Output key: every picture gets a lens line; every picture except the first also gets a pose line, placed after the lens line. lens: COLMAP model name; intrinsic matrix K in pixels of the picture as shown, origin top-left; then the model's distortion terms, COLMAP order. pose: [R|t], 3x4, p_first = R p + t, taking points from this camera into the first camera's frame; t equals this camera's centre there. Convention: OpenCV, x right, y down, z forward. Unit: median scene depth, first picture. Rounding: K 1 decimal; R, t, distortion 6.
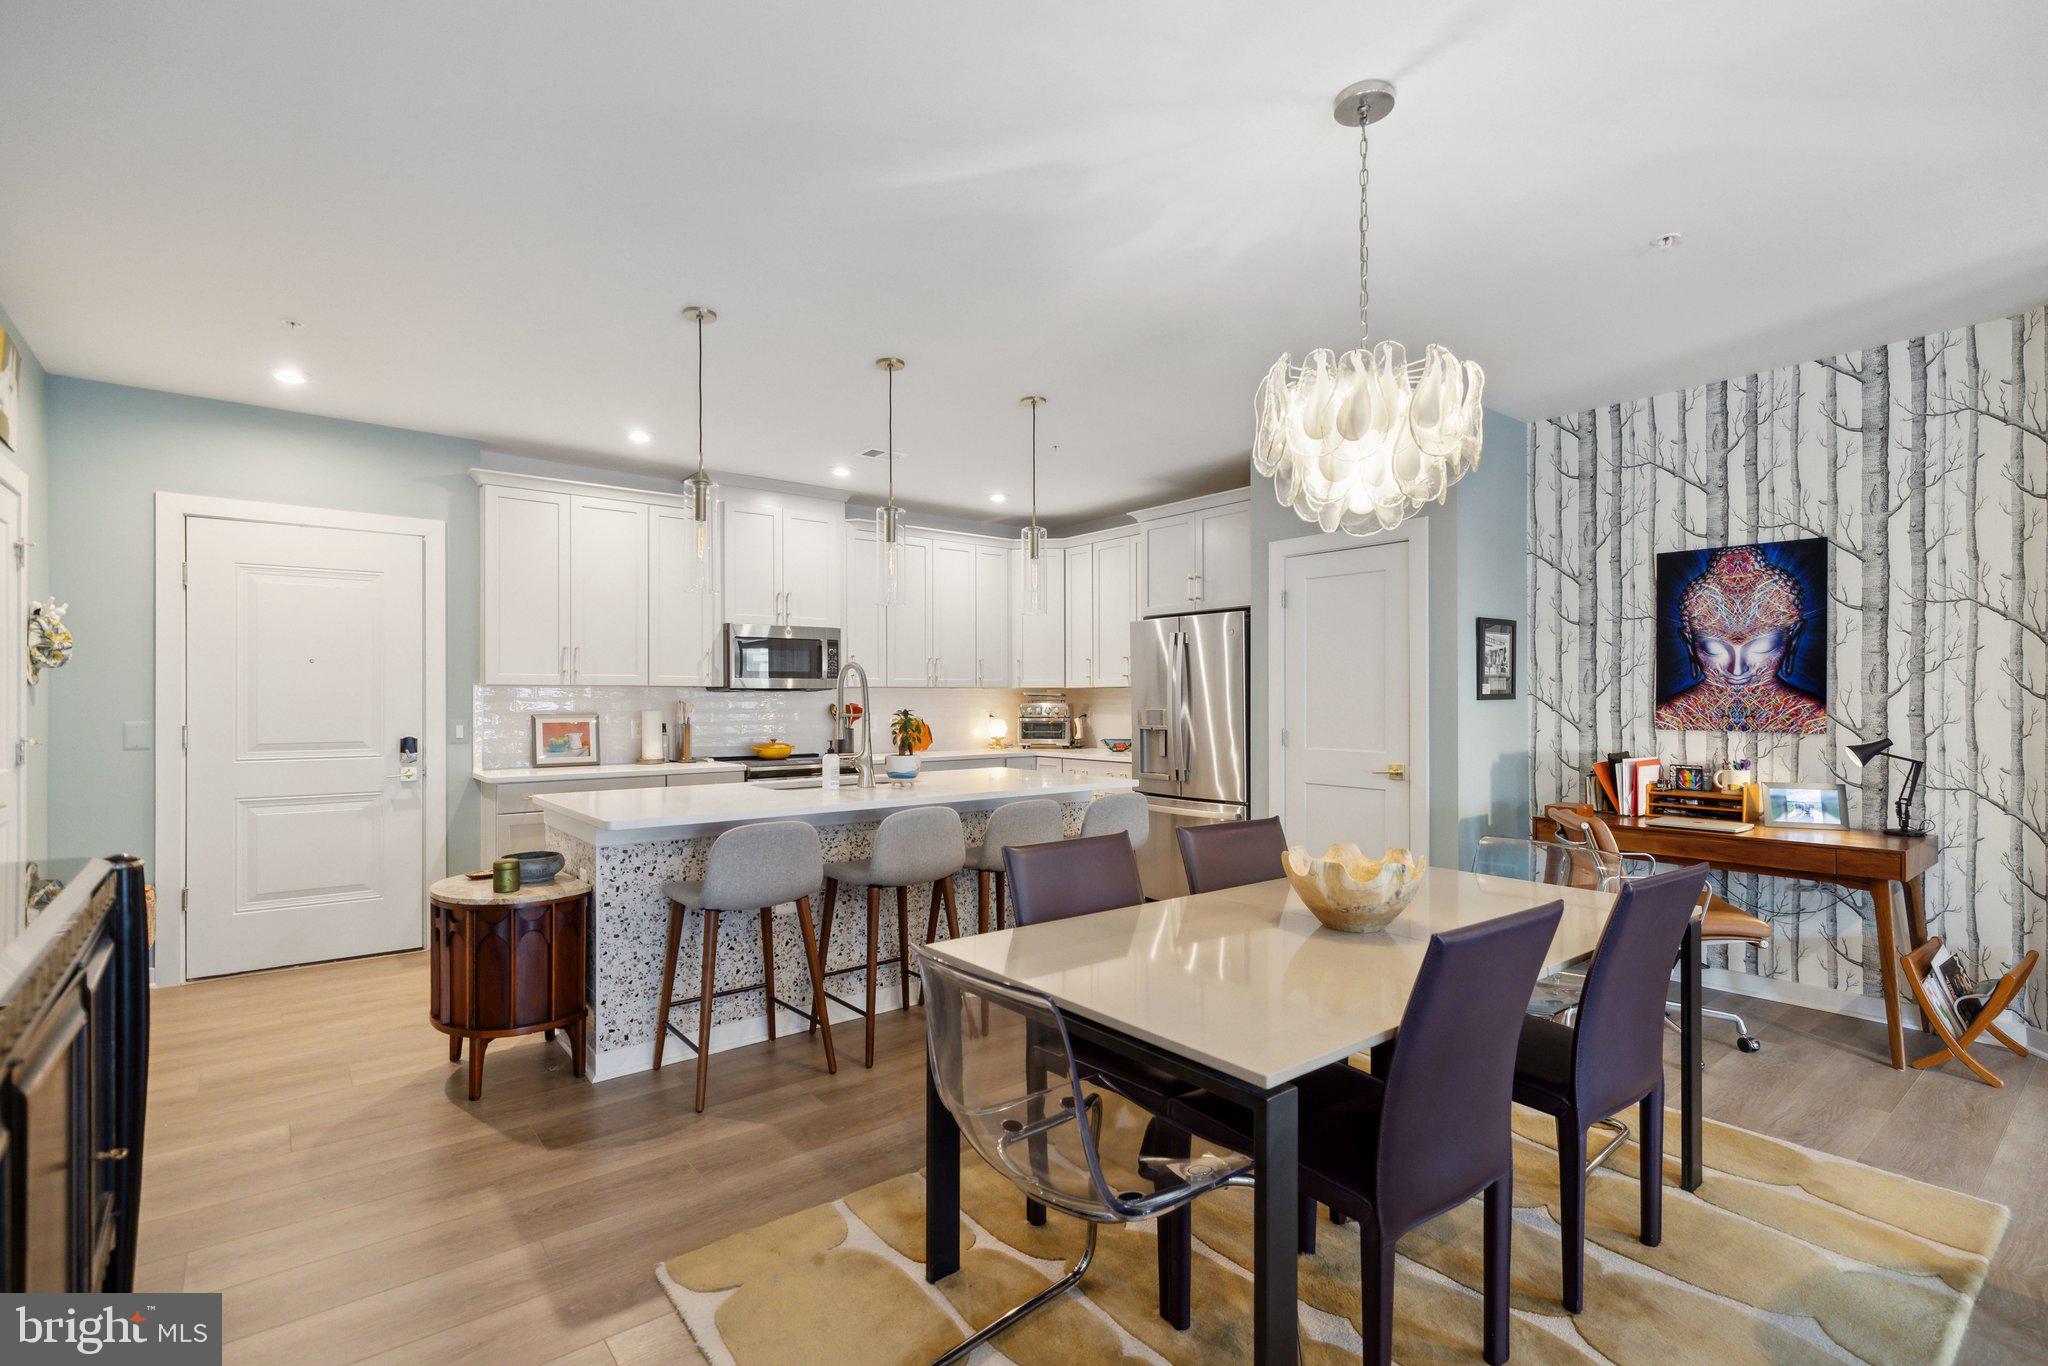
lens RADIAL K [[936.5, 0, 1017.7], [0, 936.5, 697.6], [0, 0, 1]] dist [0.002781, 0.000417]
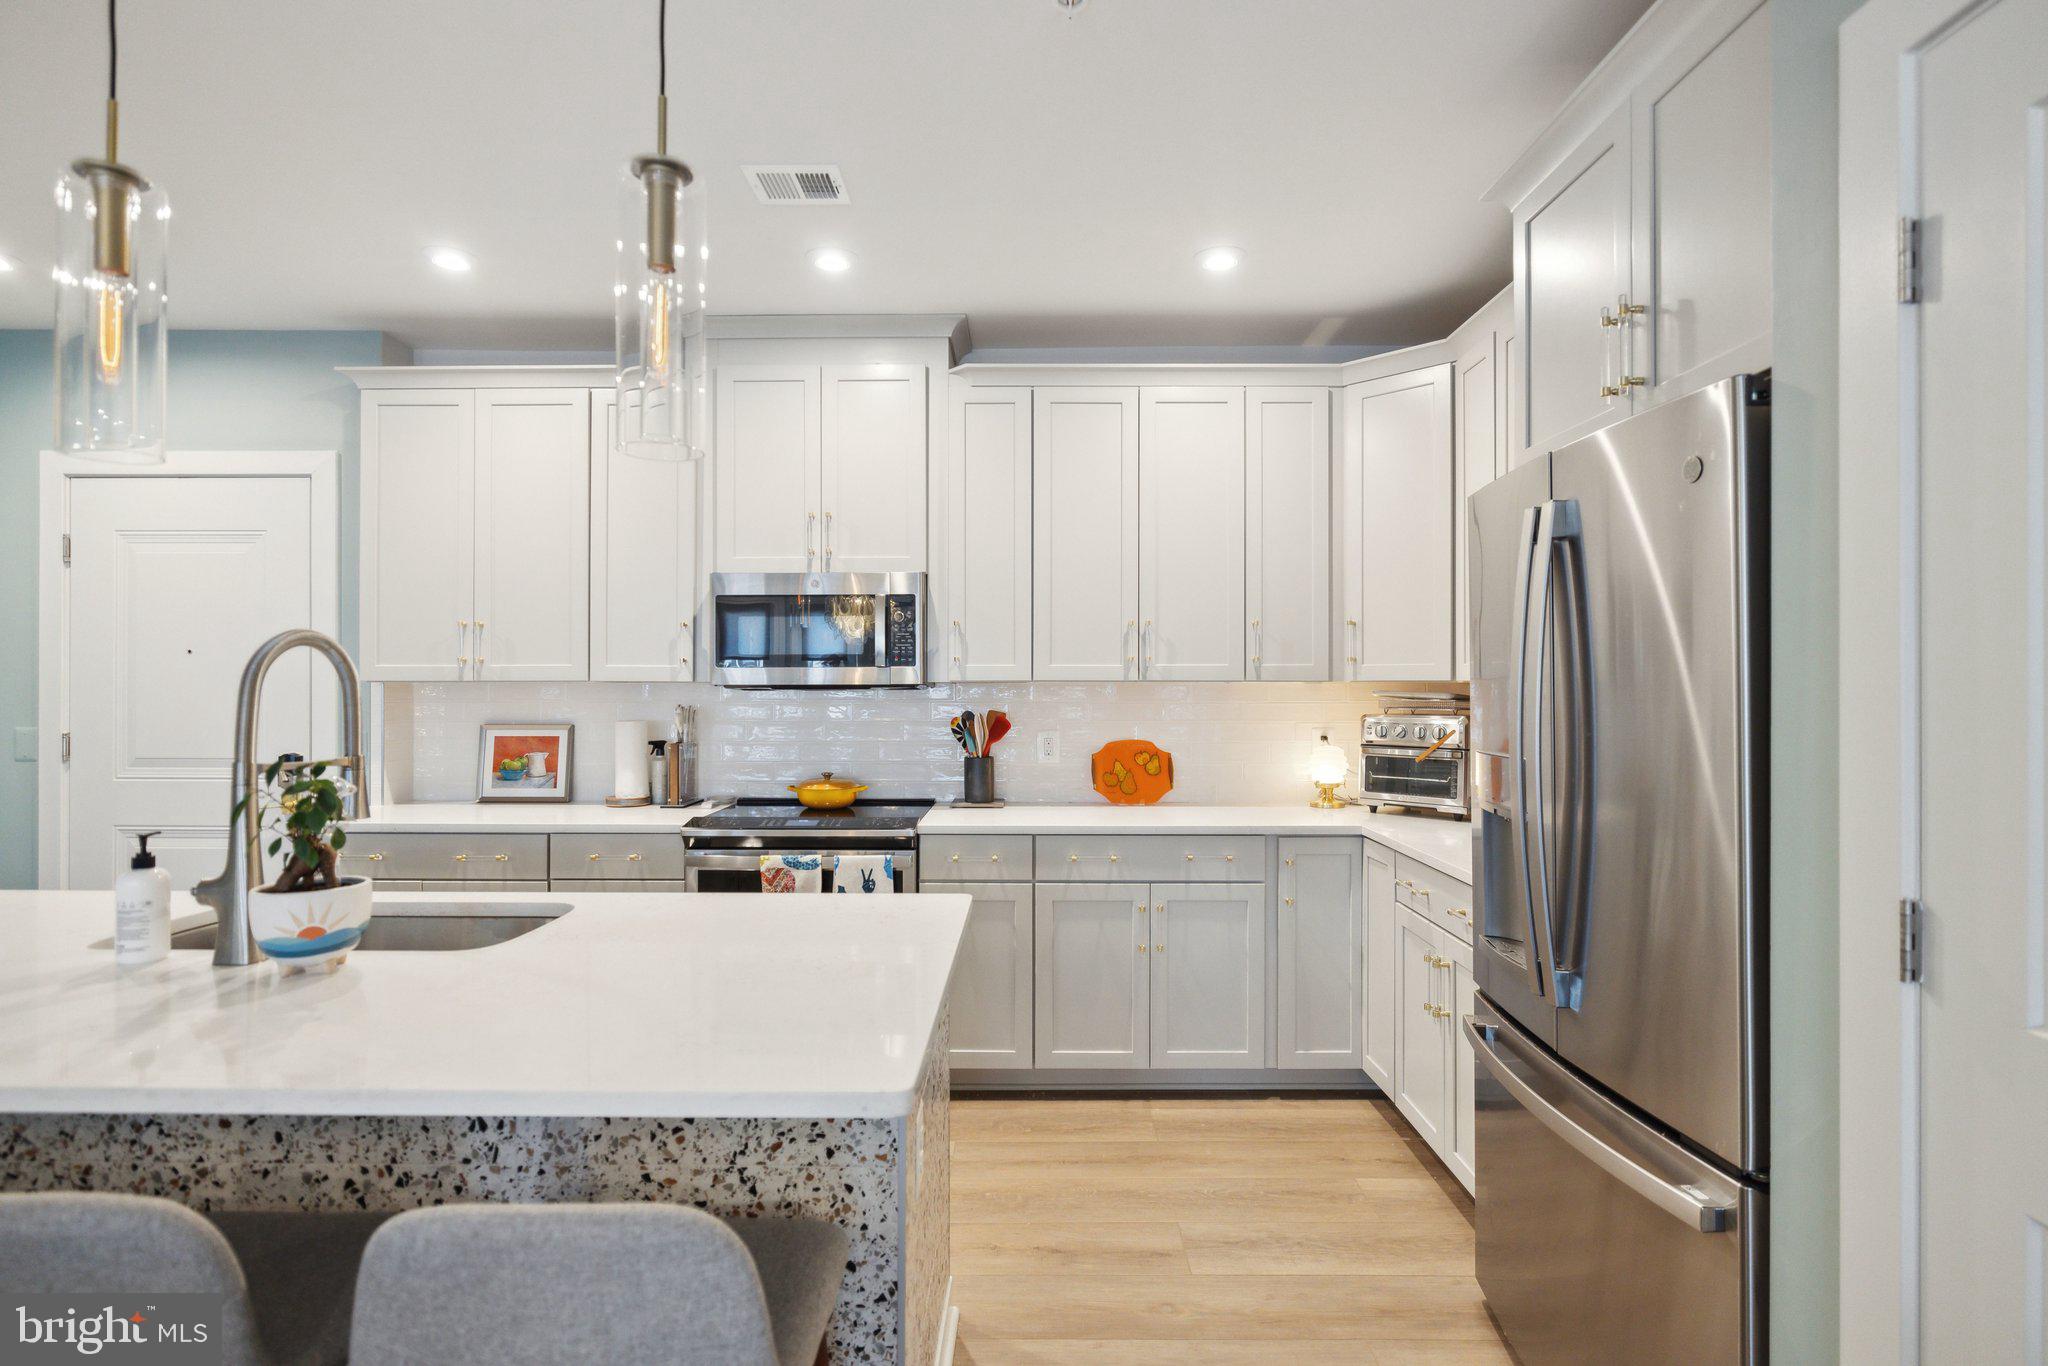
lens RADIAL K [[1025.7, 0, 1026.1], [0, 1025.7, 680.1], [0, 0, 1]] dist [-0.003933, 0.000677]
pose [[0.776086, 0.000275, -0.630627, 0.333302], [-0.001387, 0.999998, -0.001272, -0.017152], [0.630626, 0.001862, 0.776085, 0.857327]]
